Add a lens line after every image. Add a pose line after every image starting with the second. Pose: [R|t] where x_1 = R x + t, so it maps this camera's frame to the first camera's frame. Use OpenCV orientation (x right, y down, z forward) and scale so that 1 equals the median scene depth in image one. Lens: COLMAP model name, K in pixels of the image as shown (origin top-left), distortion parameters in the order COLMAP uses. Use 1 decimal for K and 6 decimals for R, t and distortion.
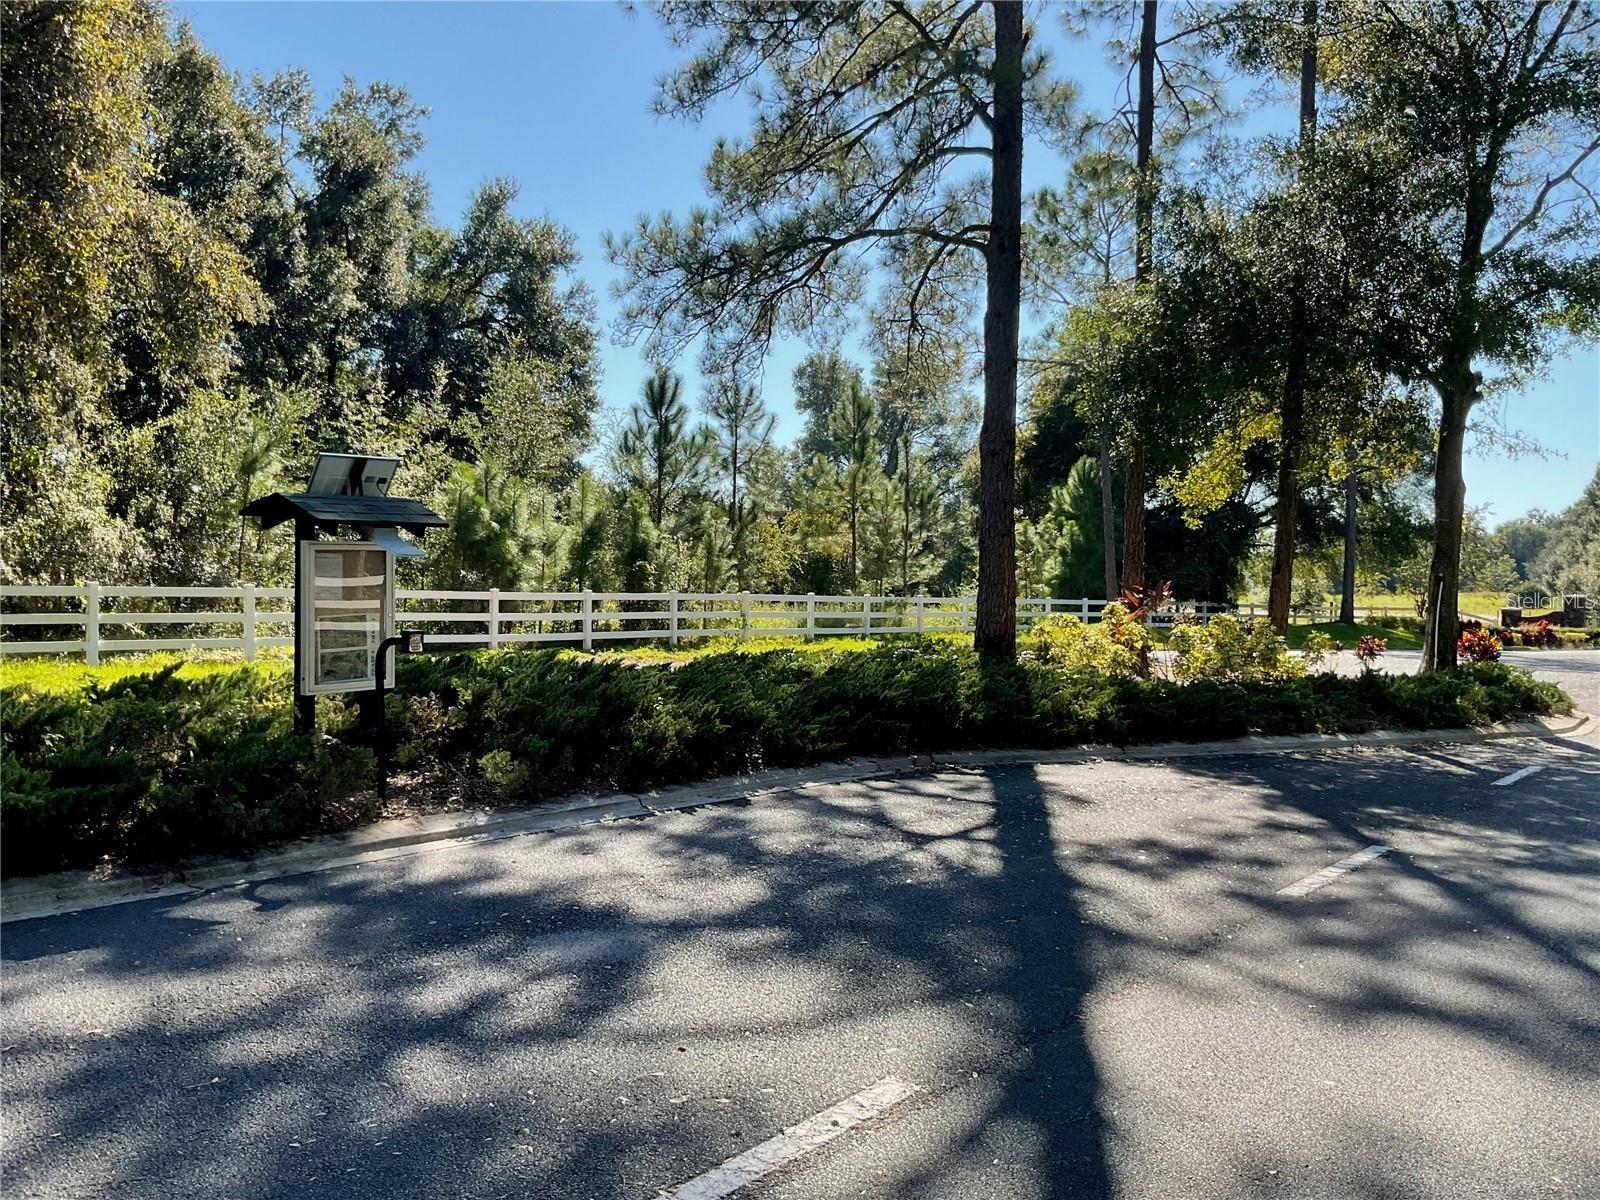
lens RADIAL K [[1330.8, 0, 794.6], [0, 1330.8, 616.0], [0, 0, 1]] dist [0.066751, -0.123252]
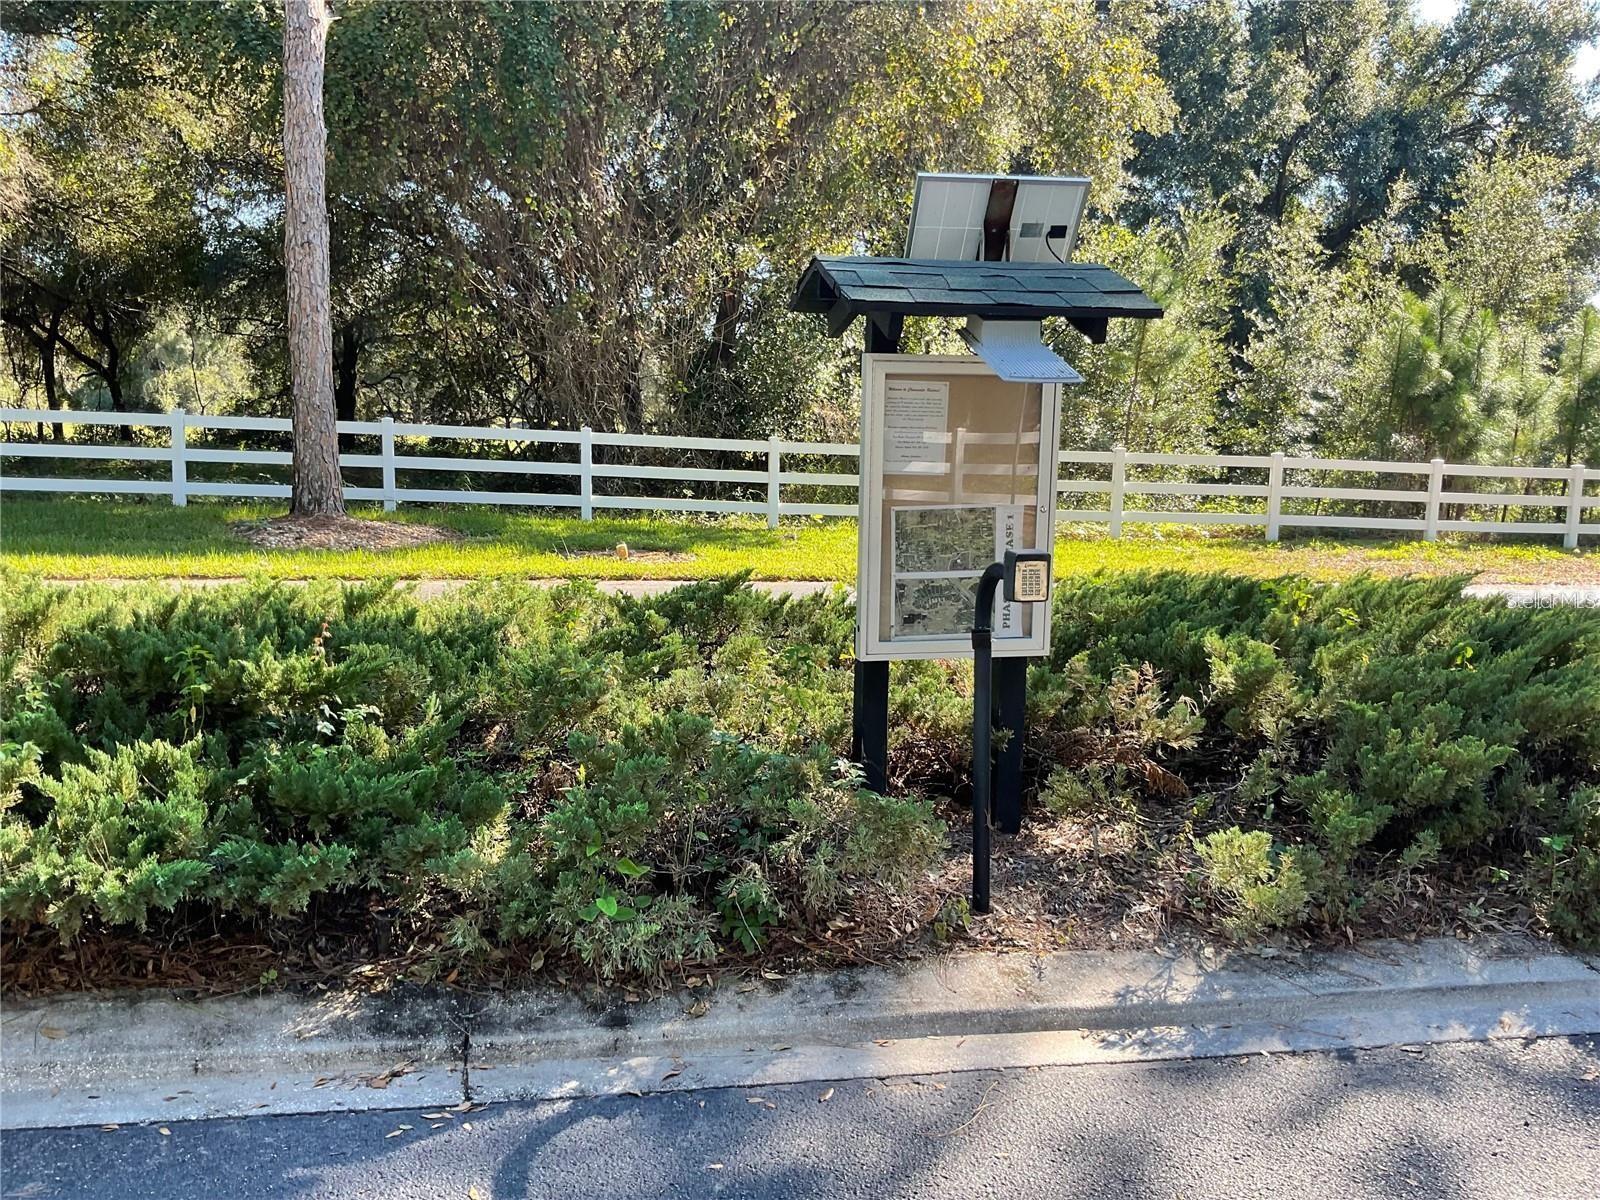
lens RADIAL K [[1330.8, 0, 812.8], [0, 1330.8, 599.7], [0, 0, 1]] dist [0.066751, -0.123252]
pose [[0.775020, 0.089406, -0.625580, -0.015613], [-0.037660, 0.994716, 0.095506, -0.000799], [0.630814, -0.050460, 0.774292, 0.166805]]
